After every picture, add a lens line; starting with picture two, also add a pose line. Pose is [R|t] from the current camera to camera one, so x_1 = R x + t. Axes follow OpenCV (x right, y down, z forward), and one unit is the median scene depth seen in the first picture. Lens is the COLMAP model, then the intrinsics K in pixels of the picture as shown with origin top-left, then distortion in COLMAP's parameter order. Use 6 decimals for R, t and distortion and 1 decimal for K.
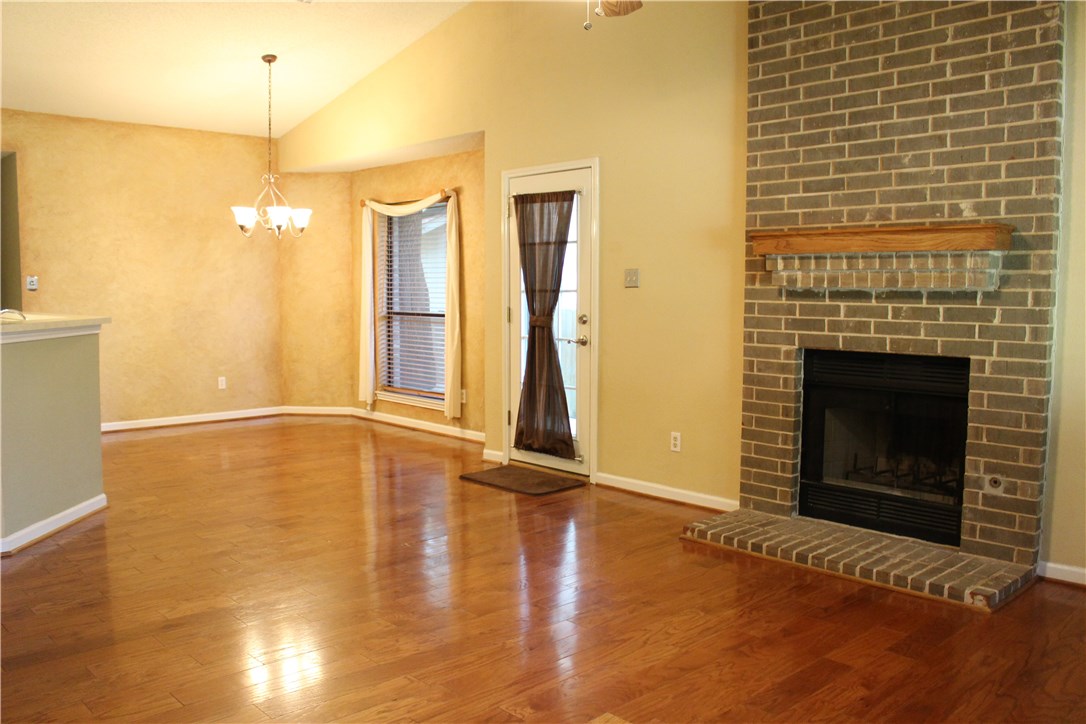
lens RADIAL K [[890.7, 0, 543.0], [0, 890.7, 362.0], [0, 0, 1]] dist [-0.210777, 0.177475]
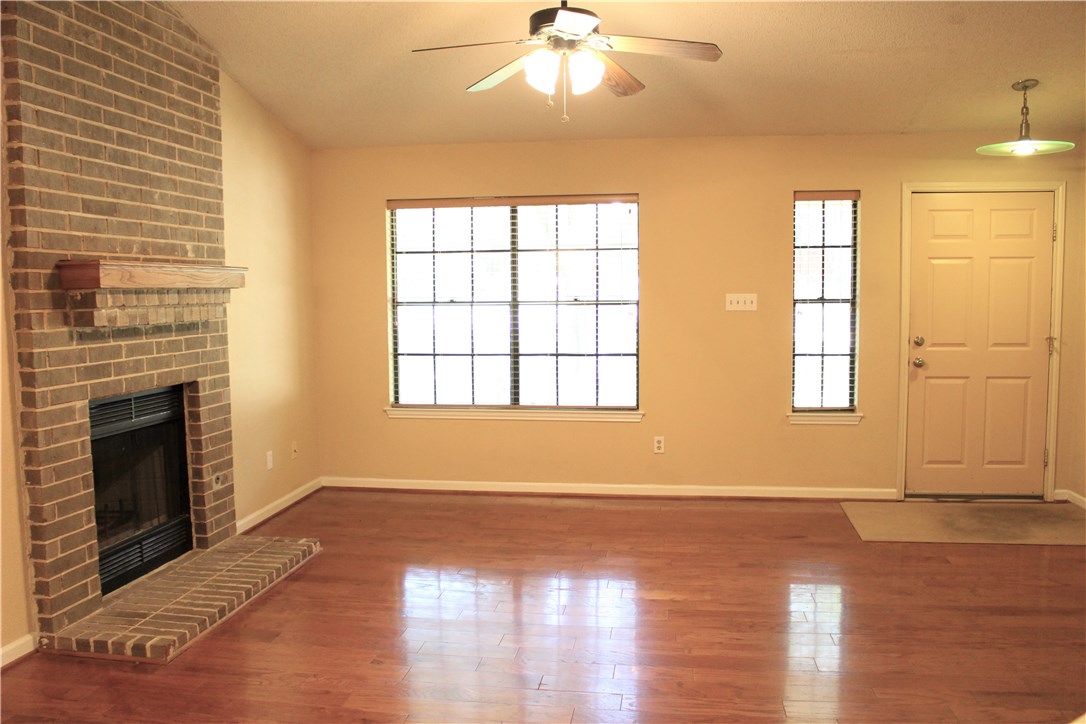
lens RADIAL K [[890.7, 0, 543.0], [0, 890.7, 362.0], [0, 0, 1]] dist [-0.210777, 0.177475]
pose [[-0.622481, -0.057496, 0.780520, -0.585085], [0.070453, 0.989132, 0.129051, -0.123813], [-0.779457, 0.135322, -0.611665, 1.135606]]
